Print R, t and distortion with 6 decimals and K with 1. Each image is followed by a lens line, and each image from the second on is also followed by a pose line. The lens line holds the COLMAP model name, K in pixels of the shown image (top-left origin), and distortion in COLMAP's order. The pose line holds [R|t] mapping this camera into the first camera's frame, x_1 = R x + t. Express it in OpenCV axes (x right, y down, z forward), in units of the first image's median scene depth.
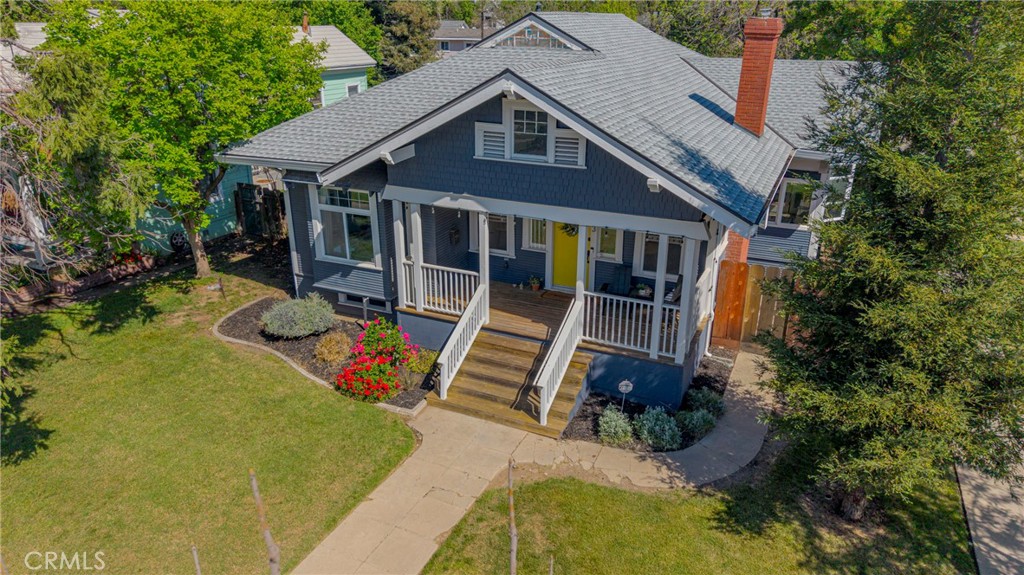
lens RADIAL K [[679.7, 0, 514.6], [0, 679.7, 289.1], [0, 0, 1]] dist [0.080713, -0.111881]
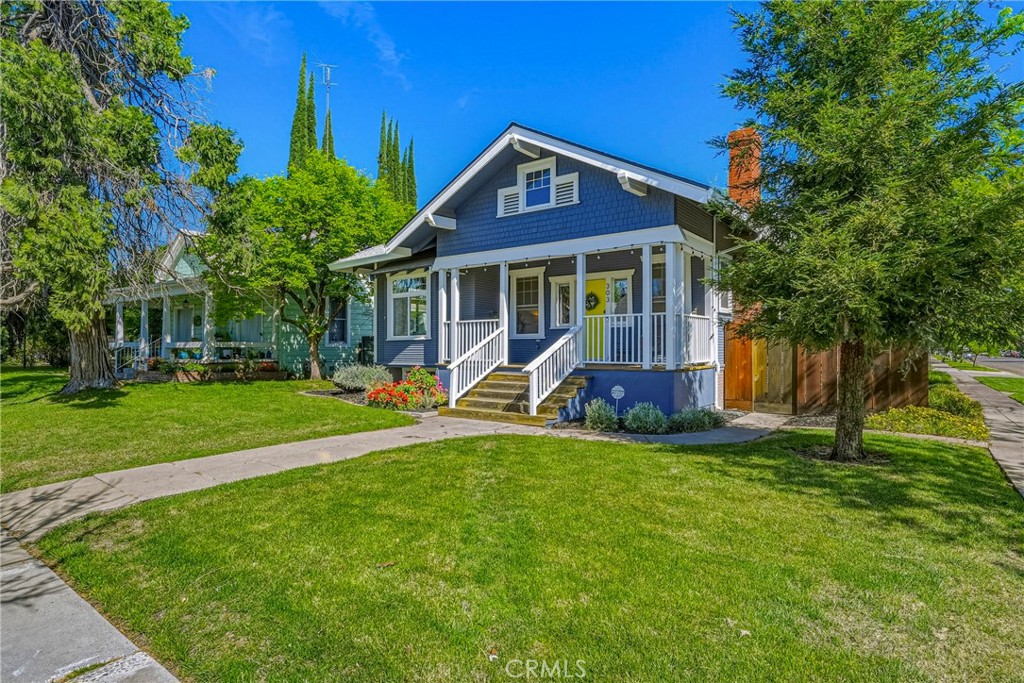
lens RADIAL K [[539.2, 0, 513.3], [0, 539.2, 348.4], [0, 0, 1]] dist [-0.001064, -0.000014]
pose [[0.977742, -0.002012, -0.209800, 0.170905], [-0.075048, 0.930442, -0.358672, 0.368371], [0.195928, 0.366434, 0.909581, 0.191913]]
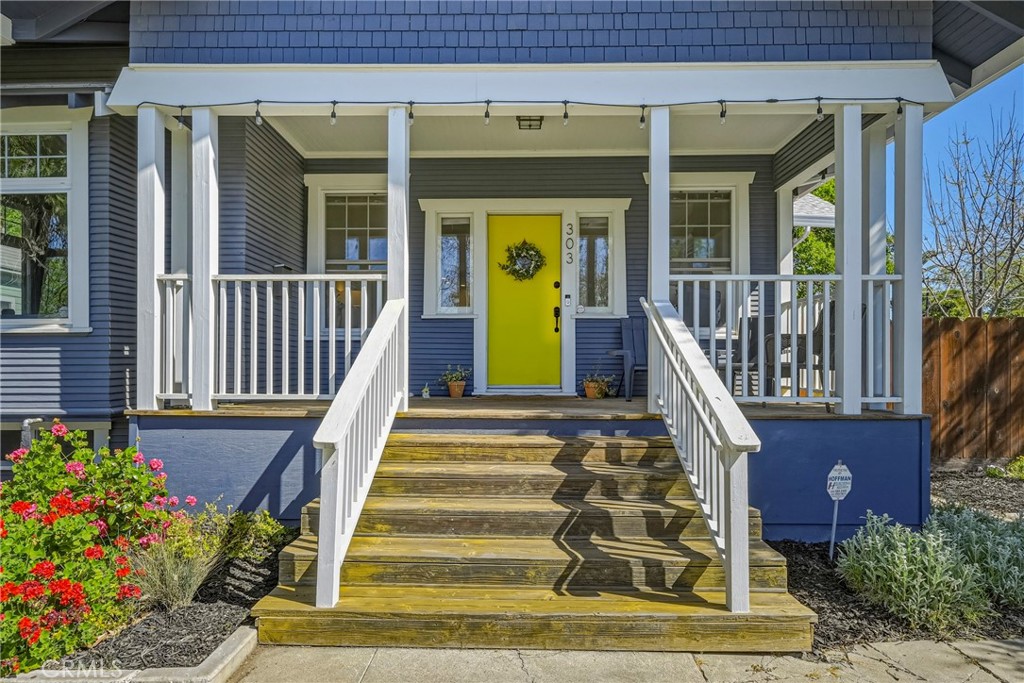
lens RADIAL K [[598.5, 0, 510.6], [0, 598.5, 368.5], [0, 0, 1]] dist [-0.000760, -0.000173]
pose [[0.916620, -0.002617, 0.399750, -0.129014], [0.146719, 0.932396, -0.330320, 0.159436], [-0.371861, 0.361429, 0.855037, 0.726808]]
